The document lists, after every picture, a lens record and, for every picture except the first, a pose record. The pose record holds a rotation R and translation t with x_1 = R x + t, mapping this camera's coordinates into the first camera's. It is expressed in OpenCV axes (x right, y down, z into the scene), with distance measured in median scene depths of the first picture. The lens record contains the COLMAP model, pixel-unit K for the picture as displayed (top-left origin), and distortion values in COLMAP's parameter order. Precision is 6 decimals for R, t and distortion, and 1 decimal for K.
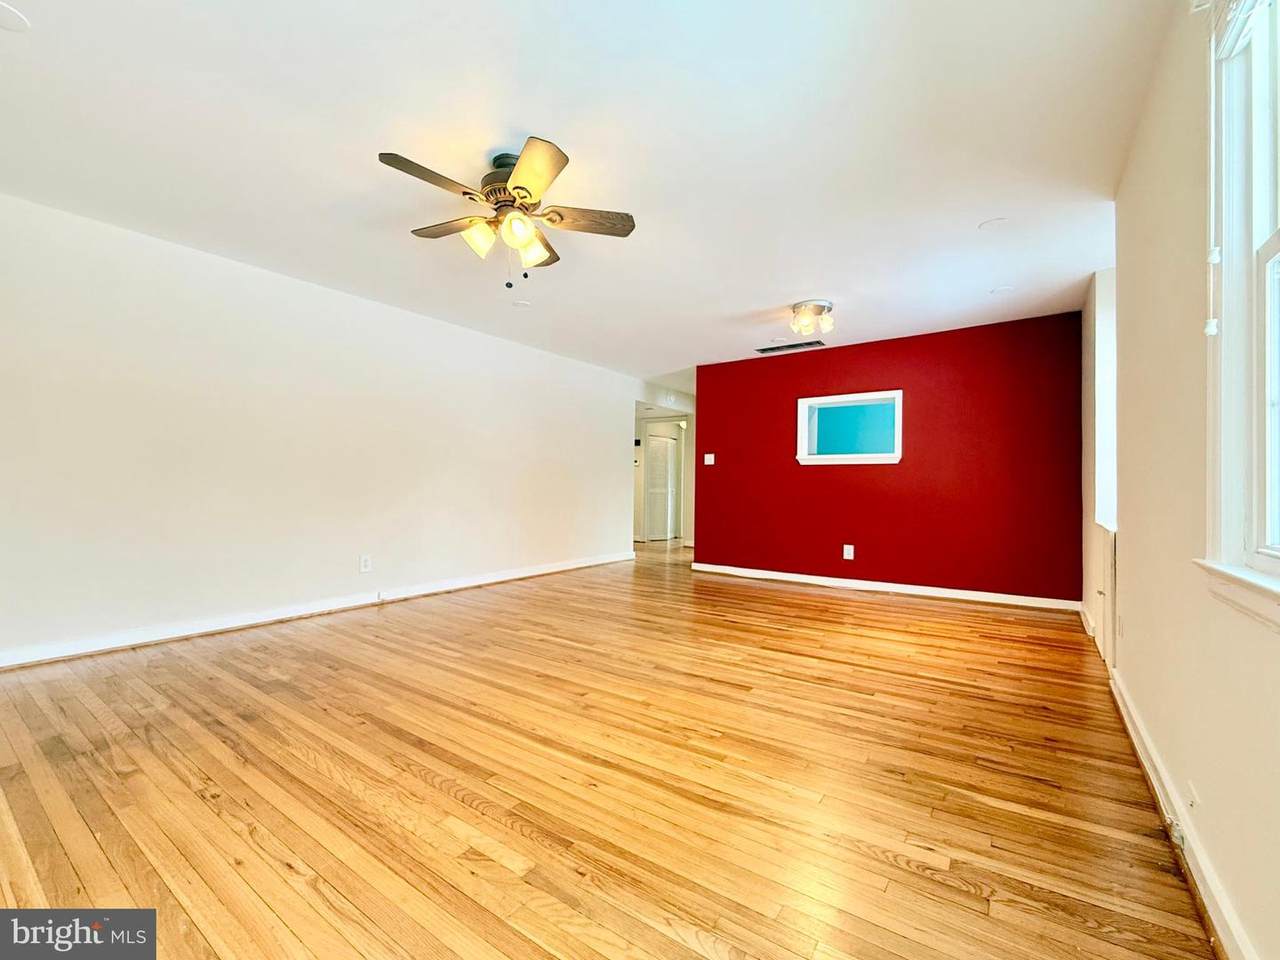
lens RADIAL K [[540.7, 0, 640.0], [0, 540.7, 480.0], [0, 0, 1]] dist [0.000665, -0.000072]
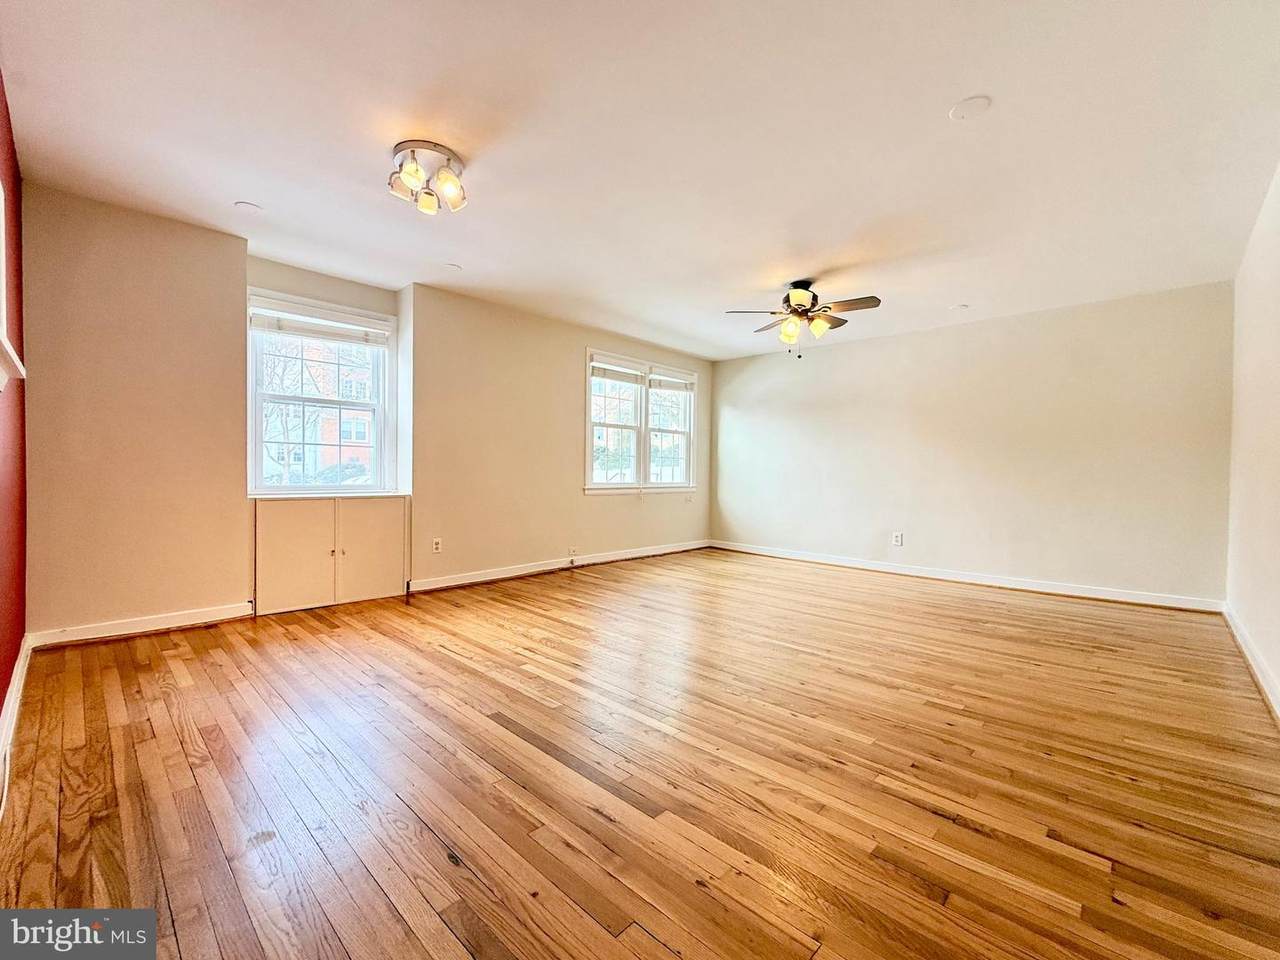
lens RADIAL K [[540.7, 0, 640.0], [0, 540.7, 480.0], [0, 0, 1]] dist [0.000665, -0.000072]
pose [[-0.988938, -0.025690, 0.146089, -0.003649], [-0.025541, 0.999670, 0.002897, 0.021376], [-0.146116, -0.000866, -0.989267, 1.732983]]
